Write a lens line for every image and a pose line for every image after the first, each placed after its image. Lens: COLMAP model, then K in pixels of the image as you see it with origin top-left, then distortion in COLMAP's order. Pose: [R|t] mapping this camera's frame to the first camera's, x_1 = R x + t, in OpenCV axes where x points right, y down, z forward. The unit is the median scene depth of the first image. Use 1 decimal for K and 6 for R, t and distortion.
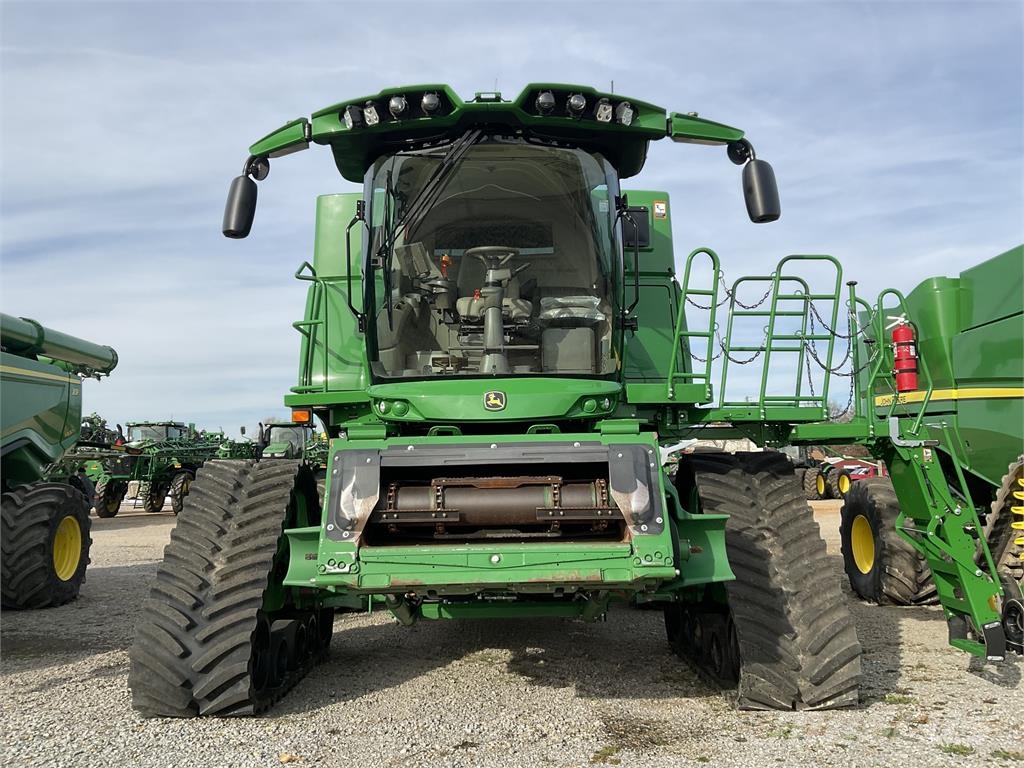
lens RADIAL K [[852.6, 0, 512.0], [0, 852.6, 384.0], [0, 0, 1]] dist [0.084797, -0.139840]
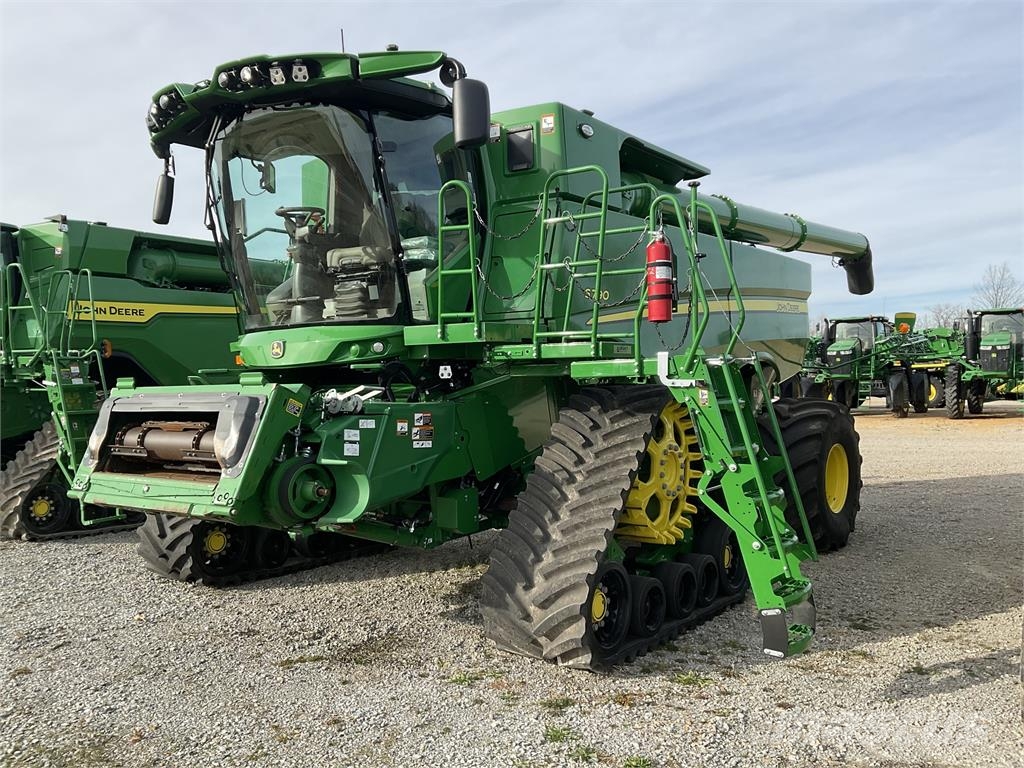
lens RADIAL K [[852.6, 0, 512.0], [0, 852.6, 384.0], [0, 0, 1]] dist [0.084797, -0.139840]
pose [[0.798848, 0.003905, -0.601520, 0.855134], [0.068652, 0.992853, 0.097619, -0.022914], [0.597603, -0.119278, 0.792871, 0.257843]]
